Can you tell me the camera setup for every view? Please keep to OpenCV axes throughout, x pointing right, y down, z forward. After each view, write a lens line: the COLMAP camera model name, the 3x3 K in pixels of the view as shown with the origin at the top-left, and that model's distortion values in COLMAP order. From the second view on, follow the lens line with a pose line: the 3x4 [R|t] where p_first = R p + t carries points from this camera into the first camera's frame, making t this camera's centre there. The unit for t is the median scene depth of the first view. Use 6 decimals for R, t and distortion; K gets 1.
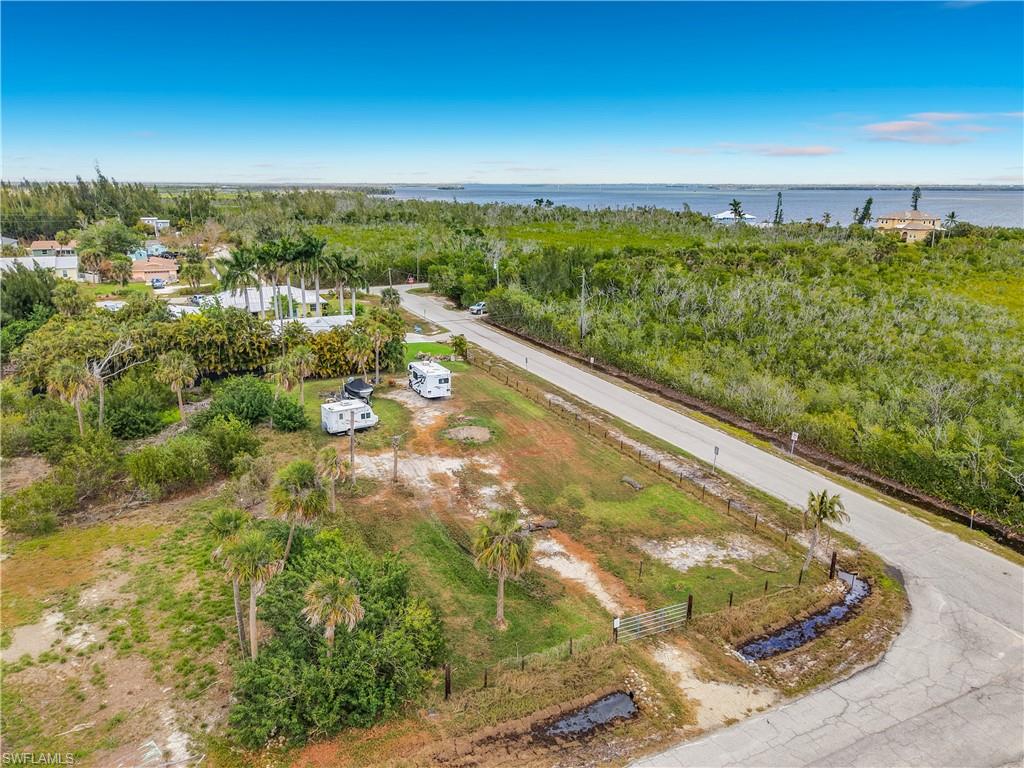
lens RADIAL K [[697.5, 0, 512.0], [0, 697.5, 384.0], [0, 0, 1]] dist [0.071627, -0.089326]
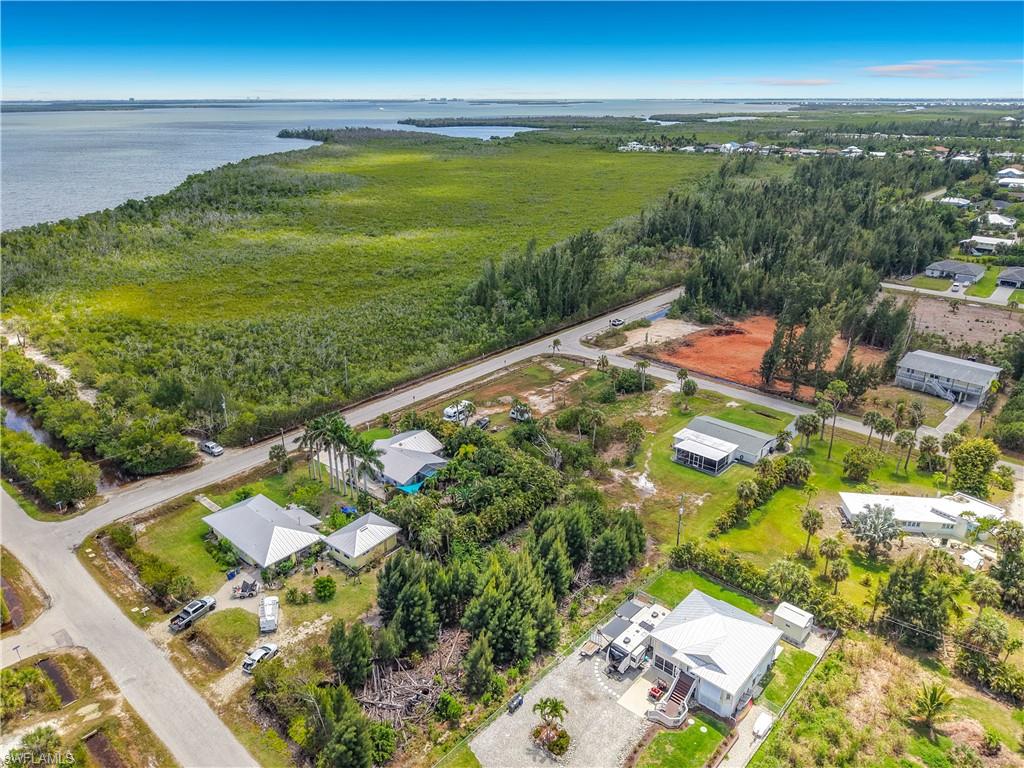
lens RADIAL K [[697.5, 0, 512.0], [0, 697.5, 384.0], [0, 0, 1]] dist [0.071627, -0.089326]
pose [[-0.382915, -0.351879, 0.854141, -3.045289], [0.253135, 0.849254, 0.463347, -1.577571], [-0.888425, 0.393635, -0.236119, 2.113400]]
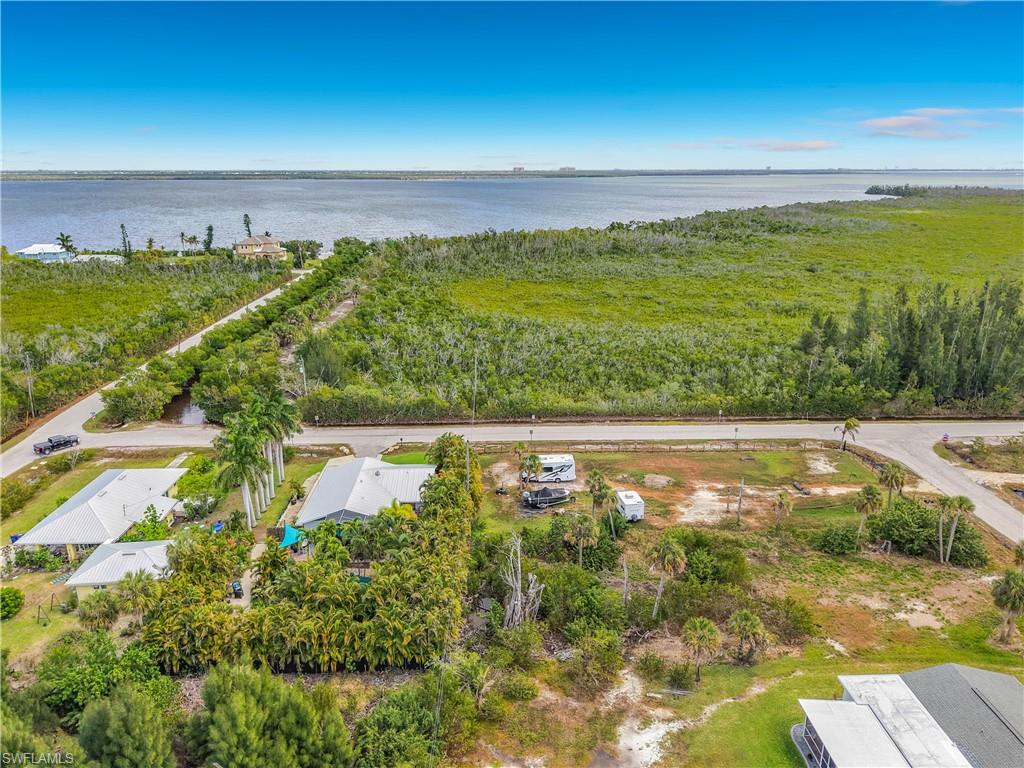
lens RADIAL K [[697.5, 0, 512.0], [0, 697.5, 384.0], [0, 0, 1]] dist [0.071627, -0.089326]
pose [[0.400014, -0.274673, 0.874382, -1.945882], [0.250049, 0.950549, 0.184207, -0.646636], [-0.881740, 0.144953, 0.448914, 0.766996]]
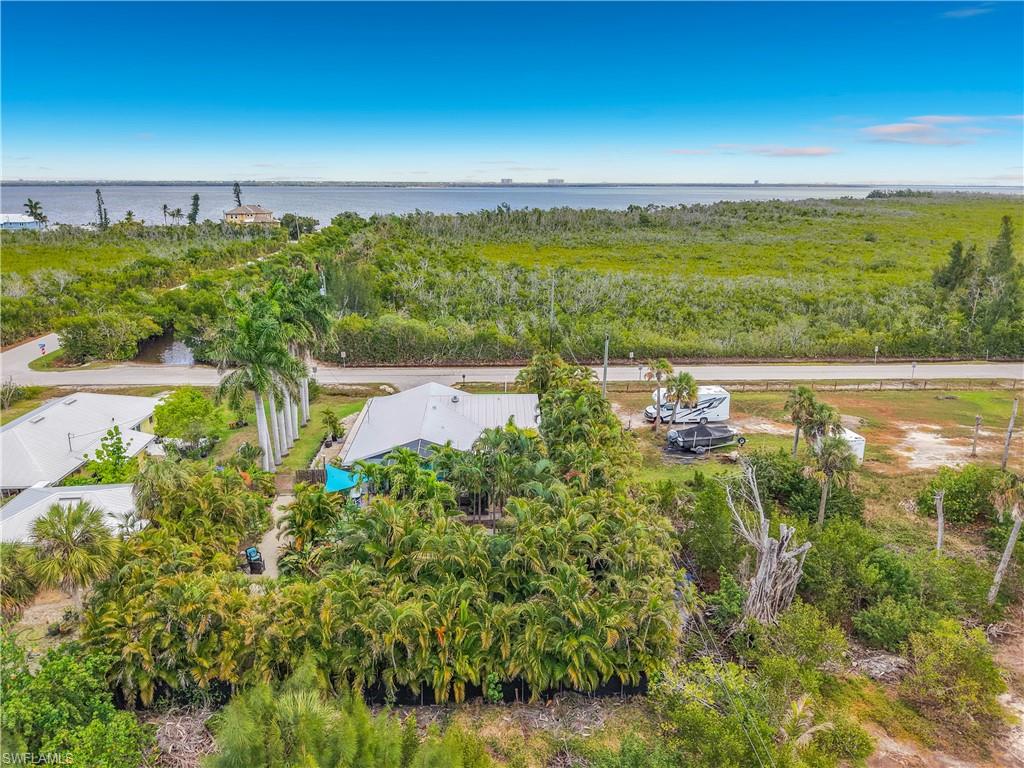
lens RADIAL K [[705.9, 0, 512.0], [0, 705.9, 384.0], [0, 0, 1]] dist [0.035520, -0.056418]
pose [[0.382363, -0.254618, 0.888239, -1.595879], [0.246020, 0.954639, 0.167747, -0.380201], [-0.890659, 0.154384, 0.427660, 1.319315]]
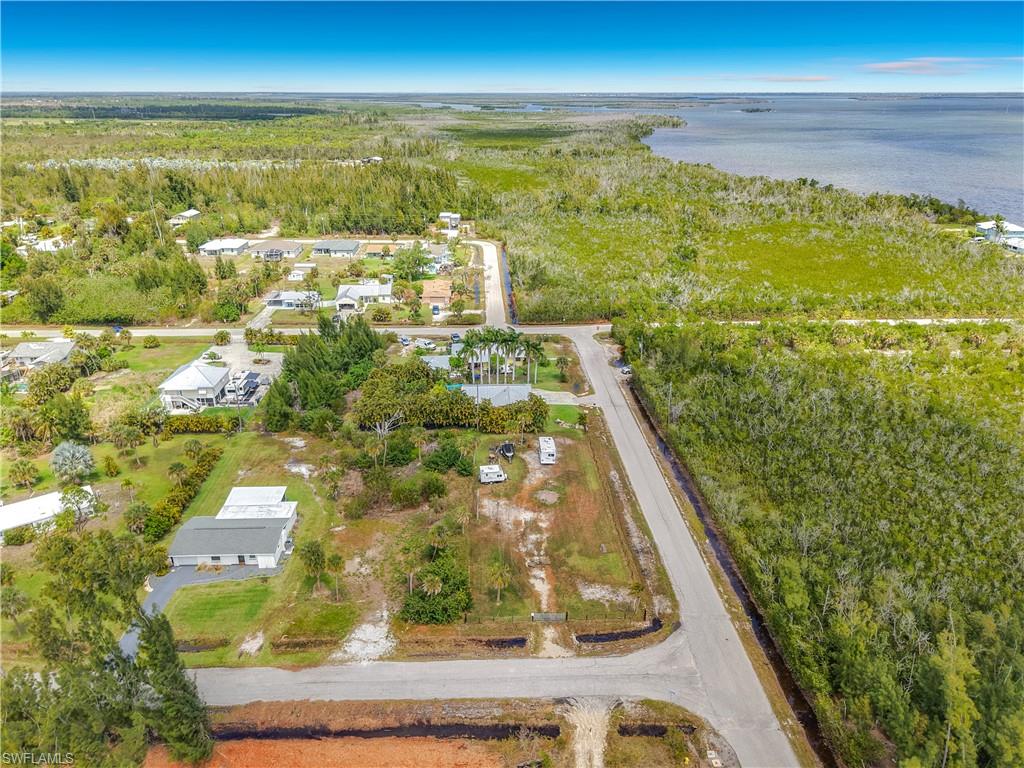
lens RADIAL K [[705.9, 0, 512.0], [0, 705.9, 384.0], [0, 0, 1]] dist [0.035520, -0.056418]
pose [[0.919569, 0.153569, -0.361676, 0.675036], [-0.110615, 0.984411, 0.136743, -0.652371], [0.377037, -0.085737, 0.922221, -1.064765]]
